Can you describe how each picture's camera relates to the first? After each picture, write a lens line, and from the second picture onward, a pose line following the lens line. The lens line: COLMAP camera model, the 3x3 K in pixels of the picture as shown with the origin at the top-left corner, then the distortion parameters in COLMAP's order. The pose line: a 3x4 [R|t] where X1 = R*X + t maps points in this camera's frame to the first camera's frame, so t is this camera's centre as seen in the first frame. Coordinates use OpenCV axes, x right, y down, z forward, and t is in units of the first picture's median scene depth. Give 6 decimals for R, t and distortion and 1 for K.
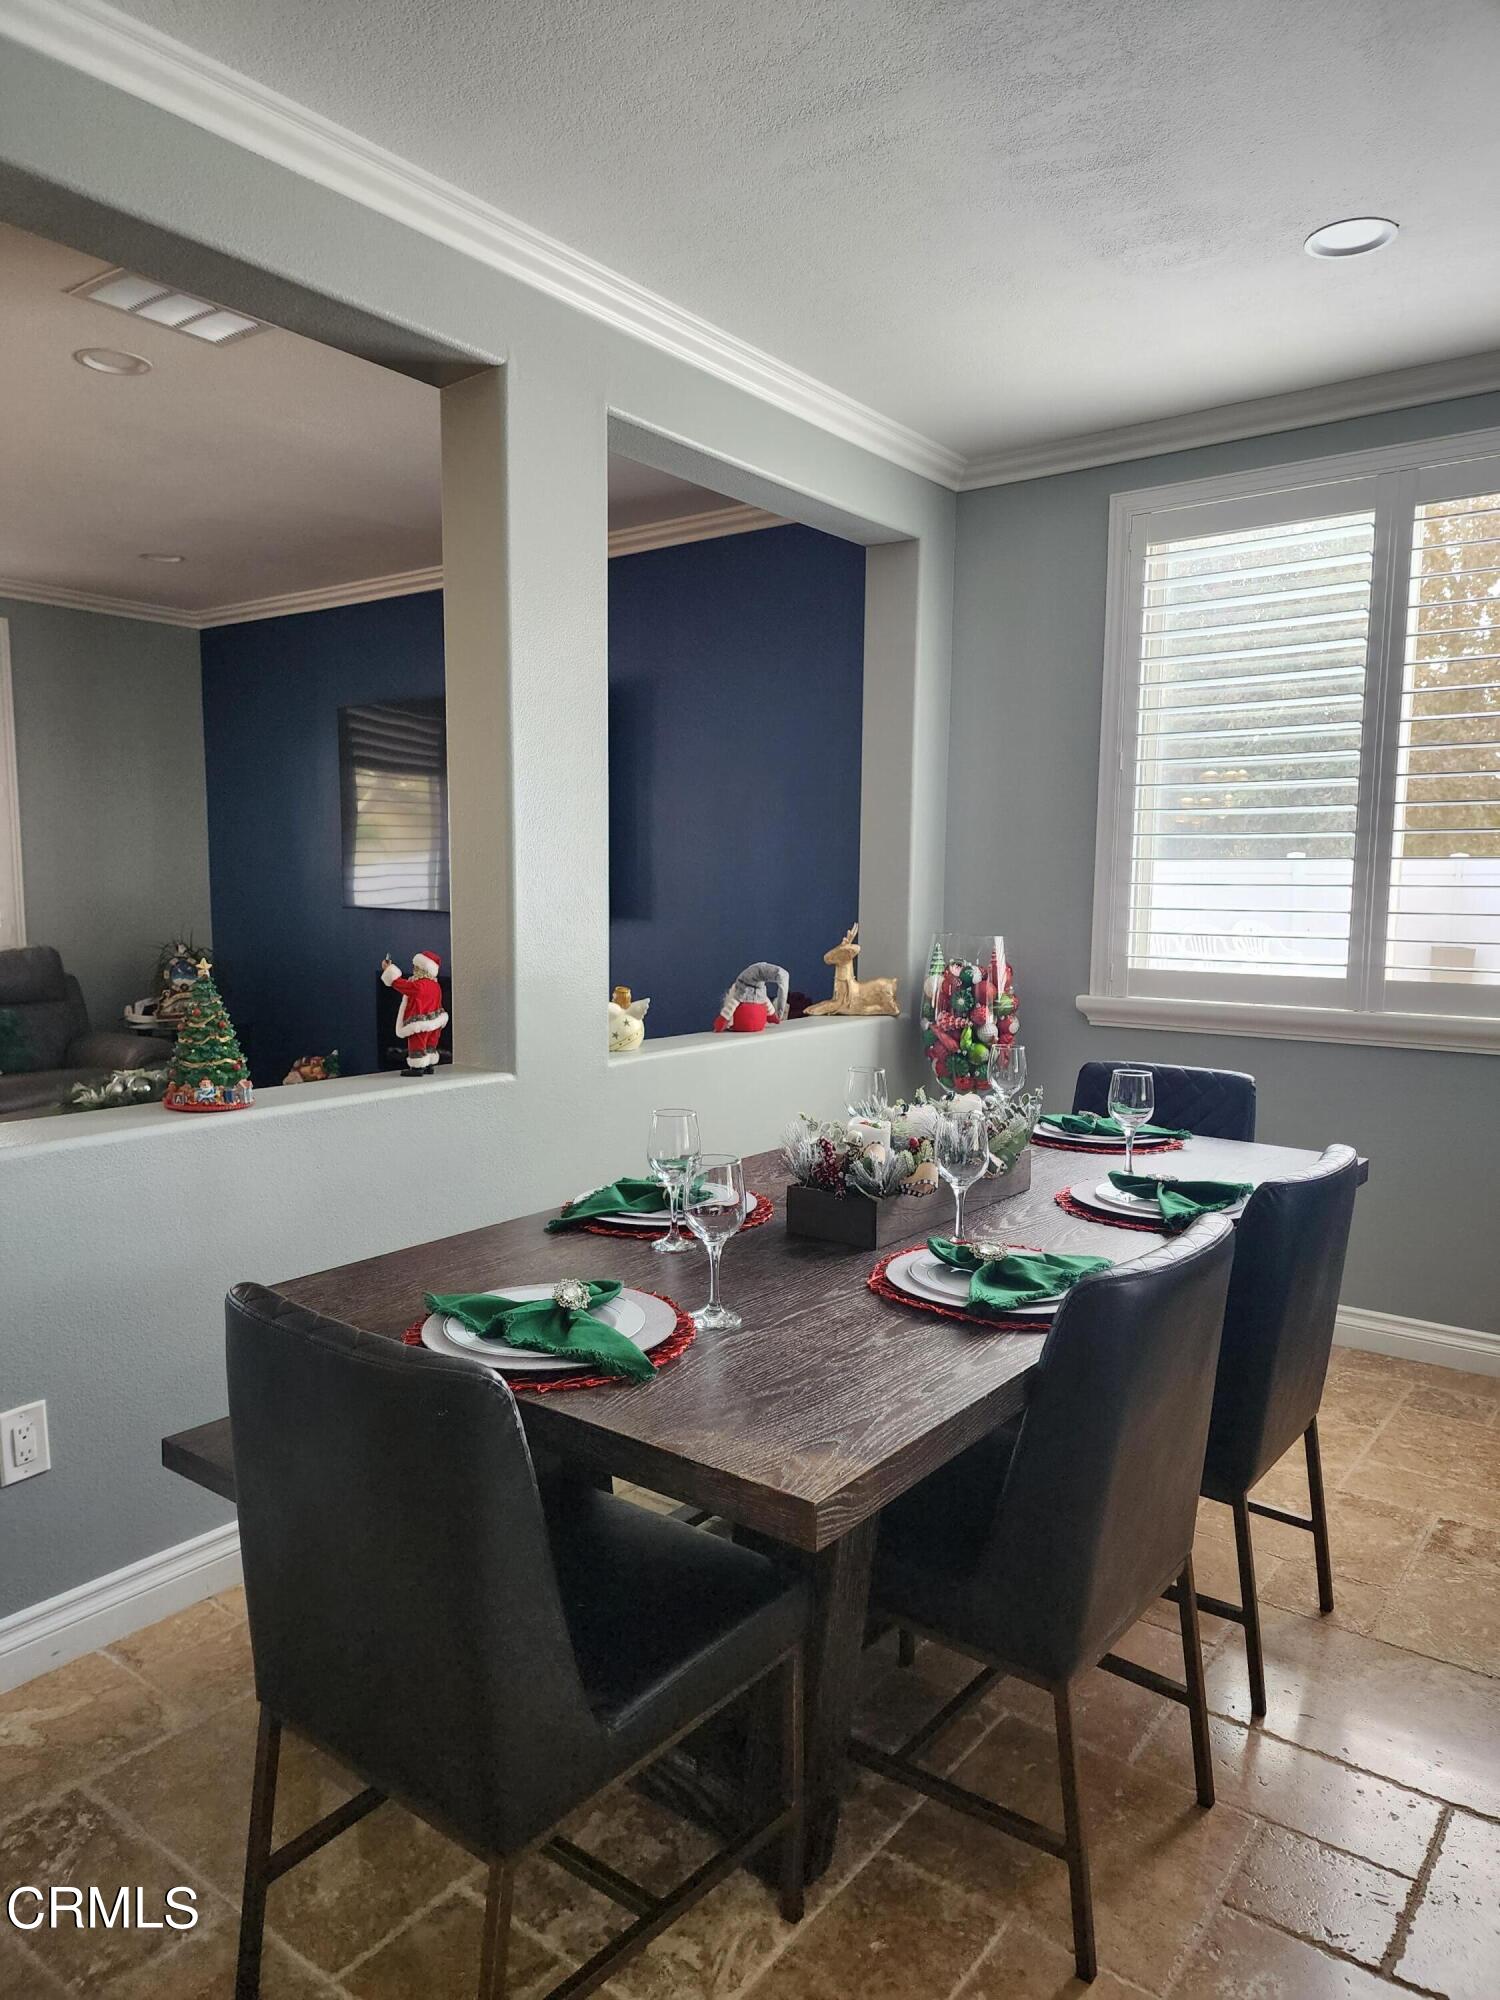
lens RADIAL K [[1348.8, 0, 747.6], [0, 1348.8, 1015.2], [0, 0, 1]] dist [0.096636, -0.101097]
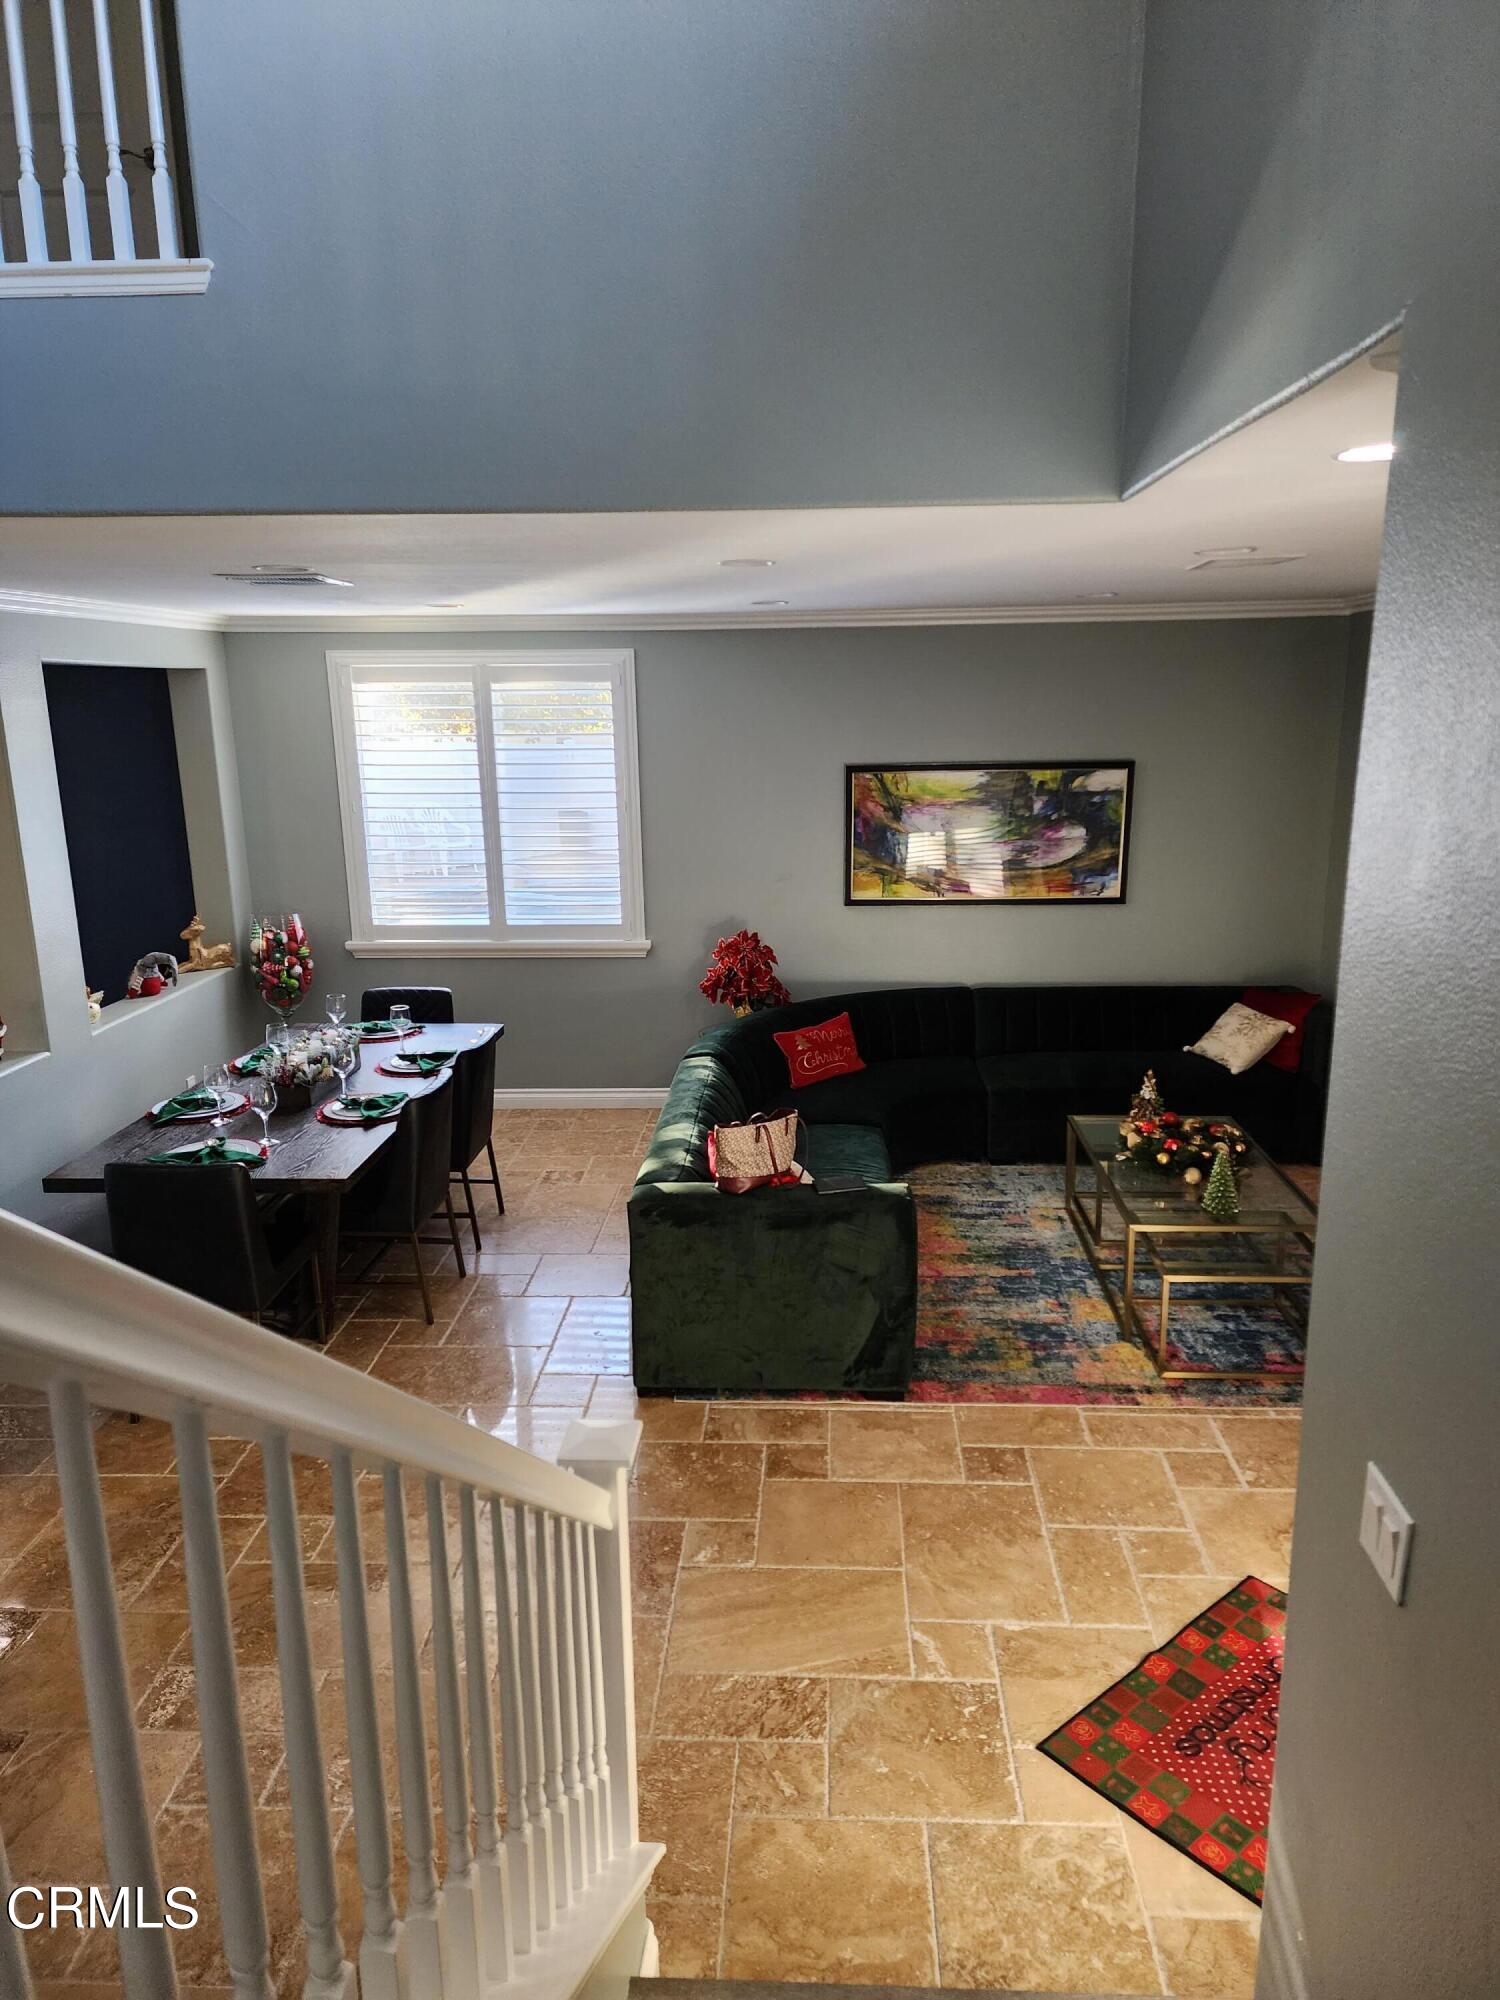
lens RADIAL K [[1330.2, 0, 752.9], [0, 1330.2, 1001.5], [0, 0, 1]] dist [0.119789, -0.159990]
pose [[0.831521, -0.149798, 0.534914, -0.413230], [0.083223, 0.985680, 0.146662, -0.243734], [-0.549224, -0.077435, 0.832080, -1.157544]]
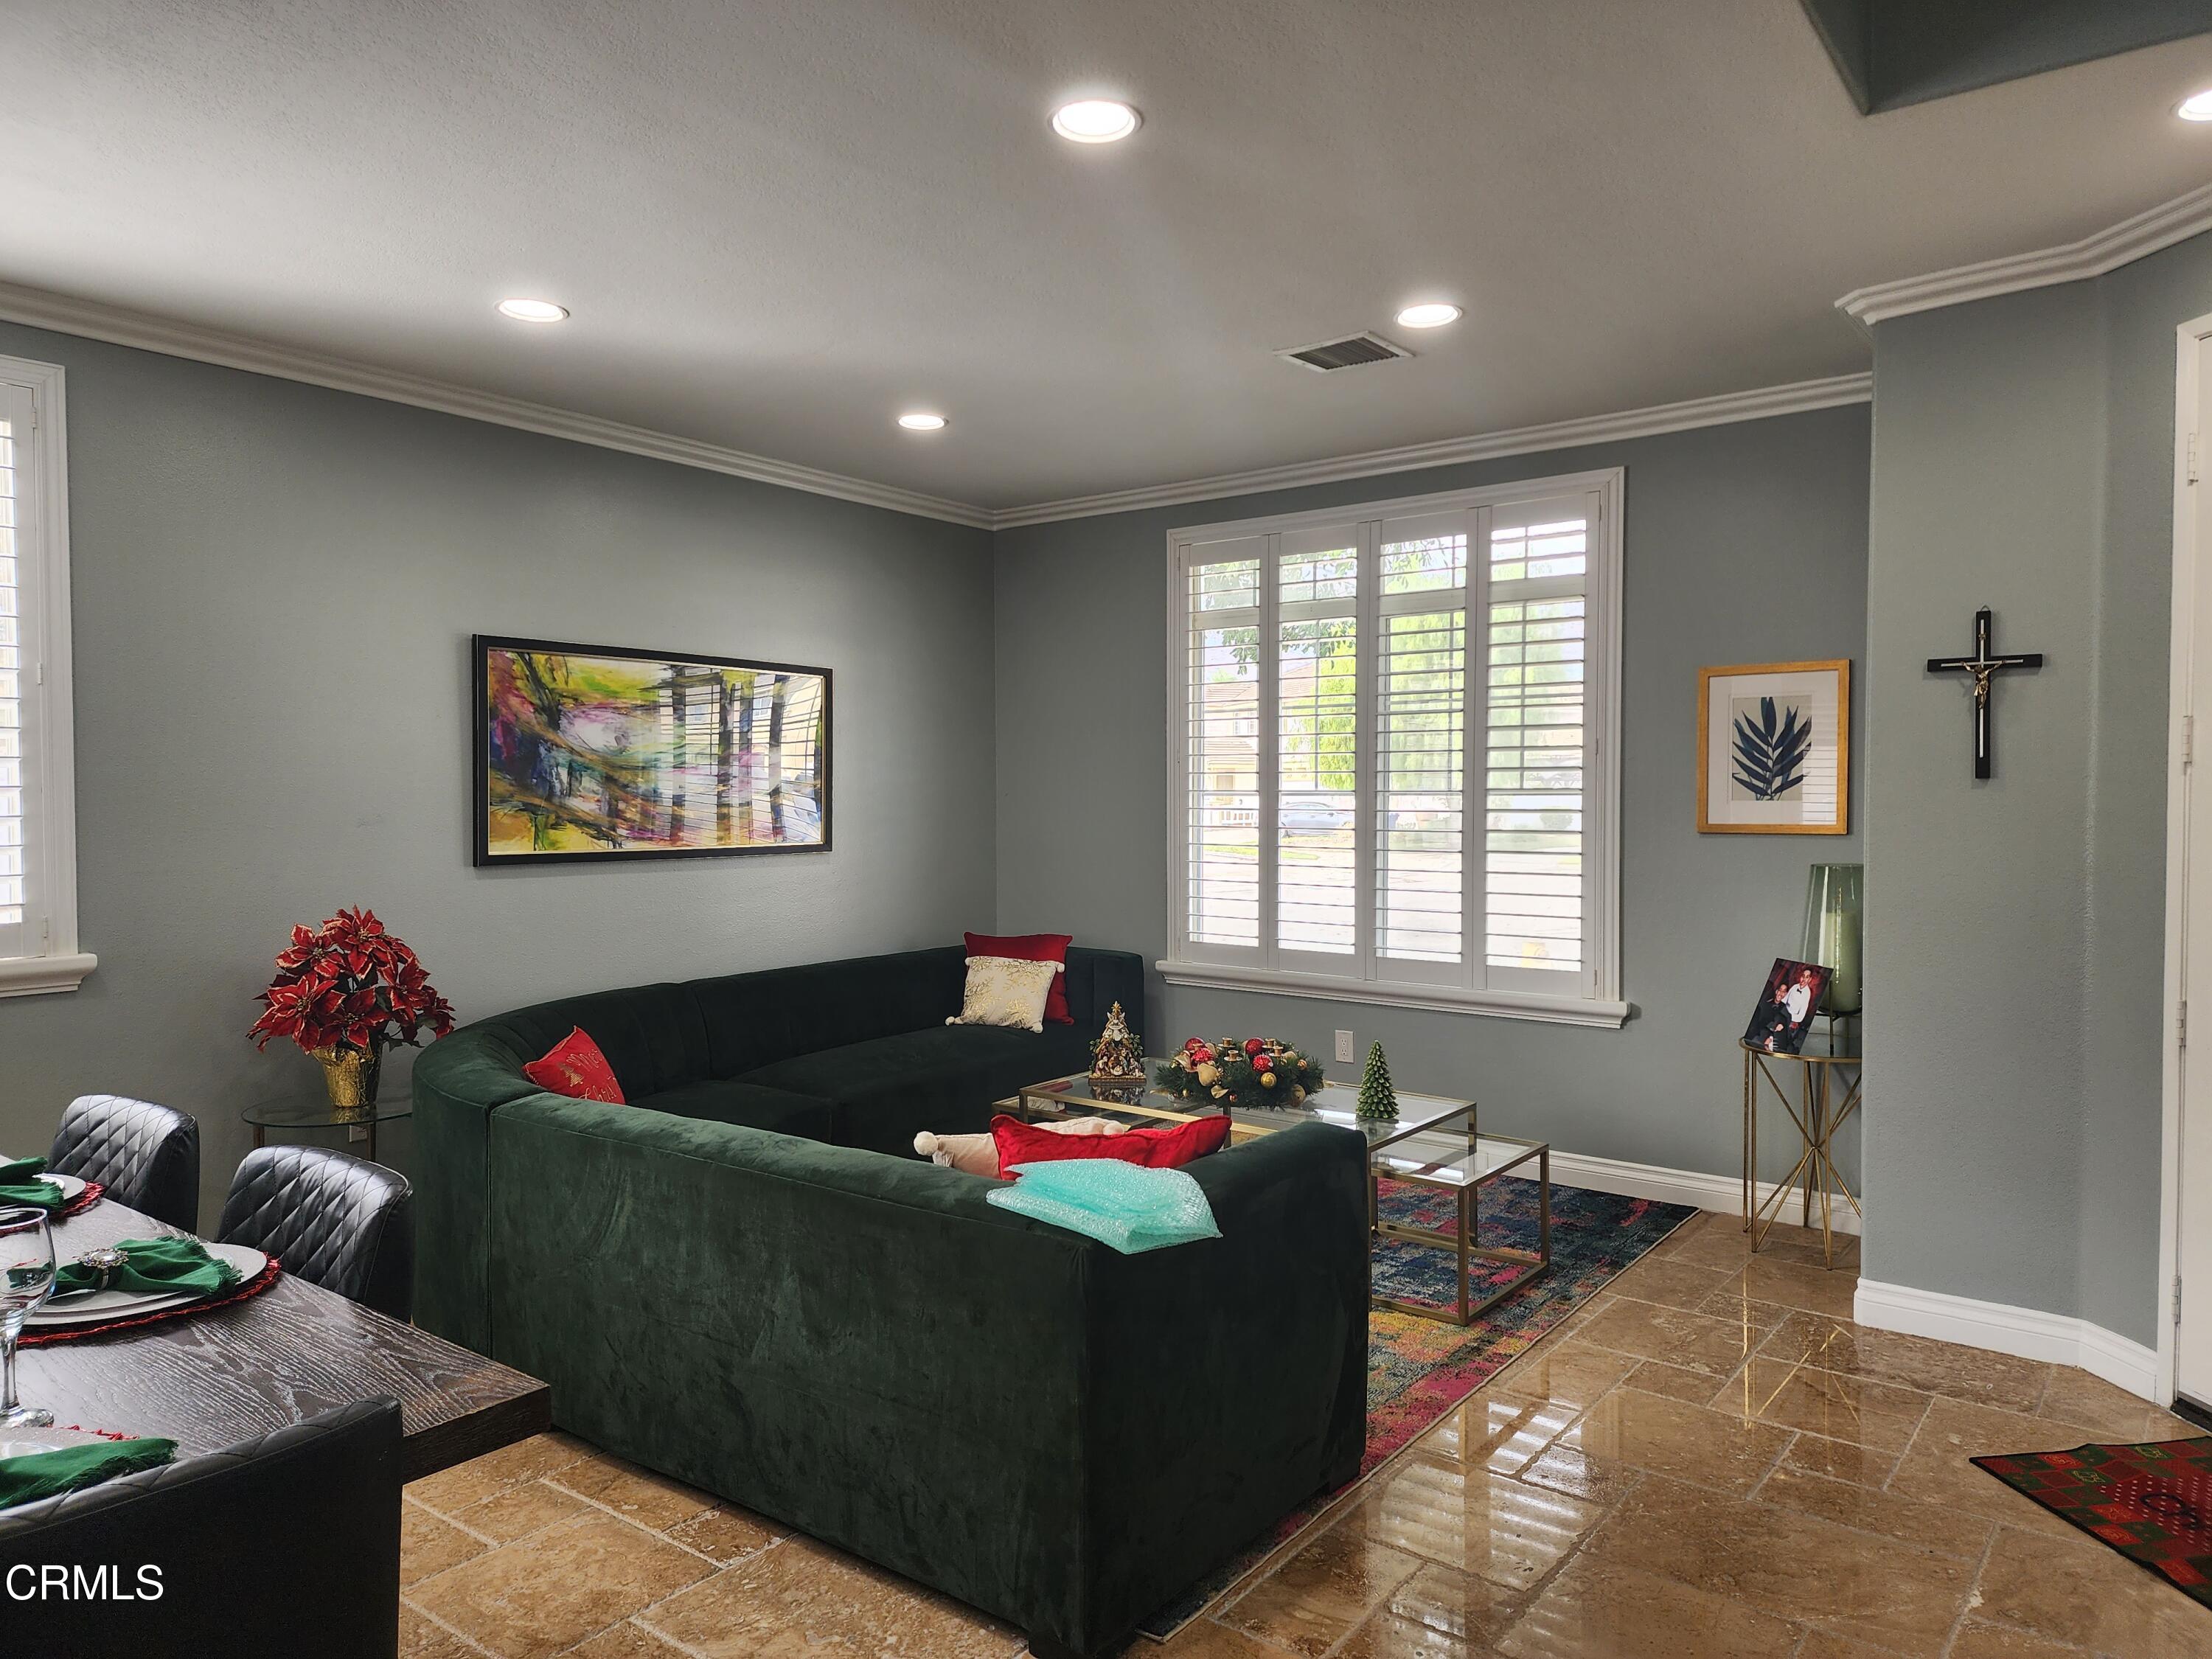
lens RADIAL K [[1471.2, 0, 1106.0], [0, 1471.2, 829.5], [0, 0, 1]] dist [0.119789, -0.159990]
pose [[0.016554, -0.036657, 0.999191, -0.579217], [0.106936, 0.993661, 0.034683, -0.048316], [-0.994128, 0.106275, 0.020369, 0.208337]]
